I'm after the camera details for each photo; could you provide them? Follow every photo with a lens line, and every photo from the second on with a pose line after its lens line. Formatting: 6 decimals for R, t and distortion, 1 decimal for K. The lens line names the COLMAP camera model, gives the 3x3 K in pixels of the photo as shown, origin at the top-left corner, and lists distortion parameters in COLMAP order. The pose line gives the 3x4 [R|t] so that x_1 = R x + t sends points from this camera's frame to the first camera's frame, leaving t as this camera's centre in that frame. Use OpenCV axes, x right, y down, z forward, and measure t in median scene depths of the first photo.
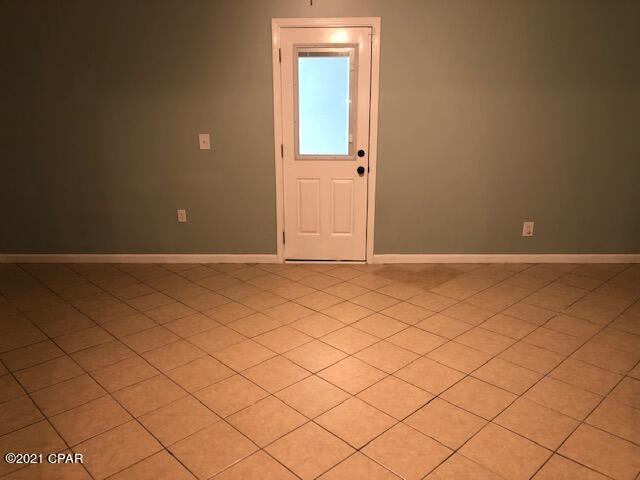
lens RADIAL K [[522.5, 0, 316.5], [0, 522.5, 241.4], [0, 0, 1]] dist [0.071993, -0.077035]
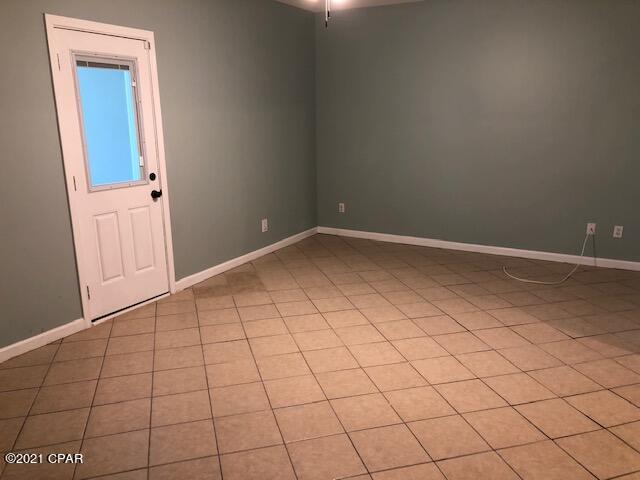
lens RADIAL K [[522.5, 0, 316.5], [0, 522.5, 241.4], [0, 0, 1]] dist [0.071993, -0.077035]
pose [[0.479359, -0.210563, 0.851985, -0.579393], [0.246053, 0.964101, 0.099833, -0.080349], [-0.842421, 0.161778, 0.513961, 0.308302]]
